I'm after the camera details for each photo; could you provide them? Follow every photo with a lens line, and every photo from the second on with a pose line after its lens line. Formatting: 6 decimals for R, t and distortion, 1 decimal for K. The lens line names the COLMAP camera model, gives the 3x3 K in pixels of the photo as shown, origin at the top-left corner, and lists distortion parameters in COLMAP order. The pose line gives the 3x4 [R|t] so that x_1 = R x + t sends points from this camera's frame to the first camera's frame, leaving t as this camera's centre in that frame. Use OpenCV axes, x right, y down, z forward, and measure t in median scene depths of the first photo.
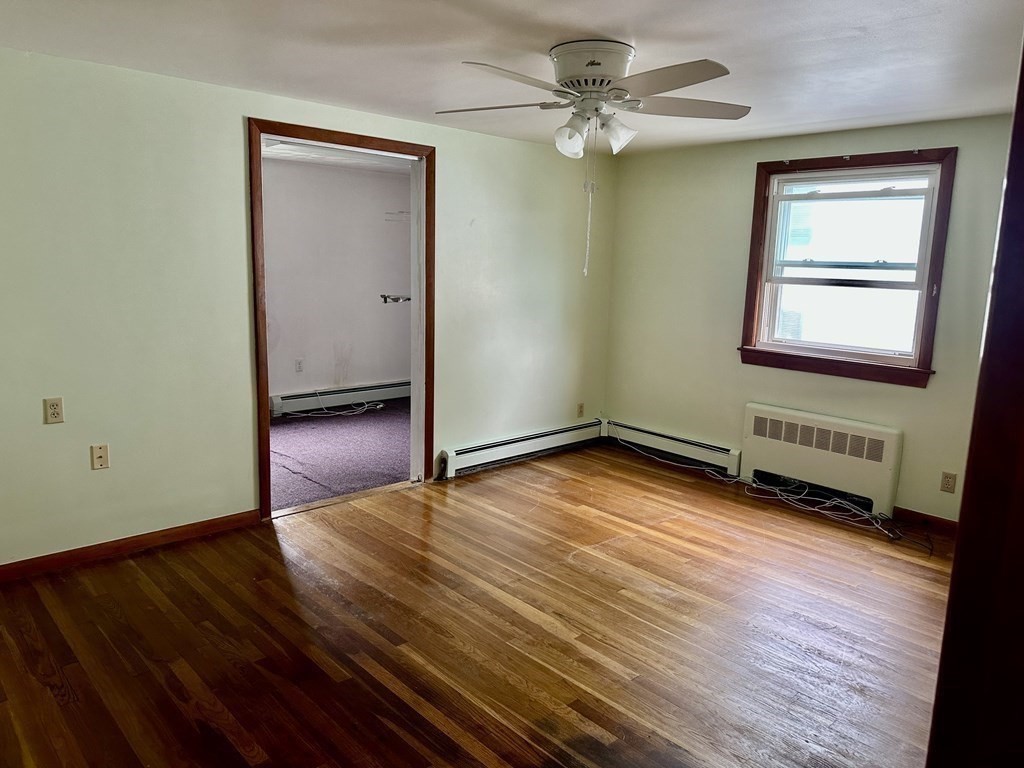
lens RADIAL K [[717.0, 0, 512.0], [0, 717.0, 384.0], [0, 0, 1]] dist [0.042194, -0.000626]
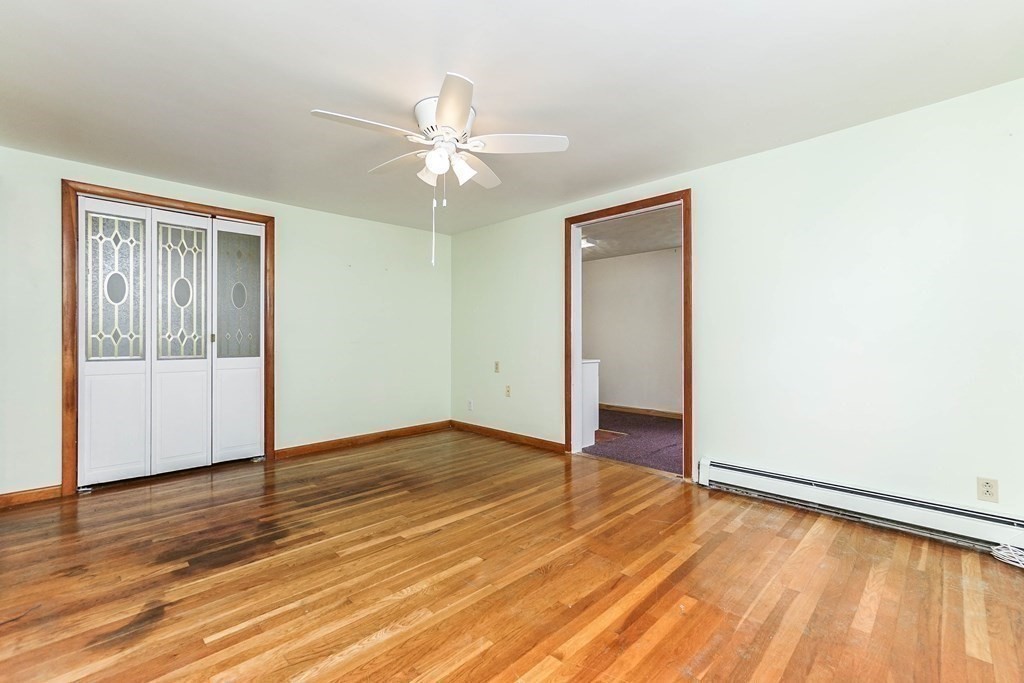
lens RADIAL K [[448.2, 0, 512.0], [0, 448.2, 341.5], [0, 0, 1]] dist [-0.001819, -0.000092]
pose [[0.037137, -0.021912, -0.999070, 0.680039], [-0.176247, 0.983944, -0.028131, -0.008859], [0.983645, 0.177128, 0.032679, 0.817683]]
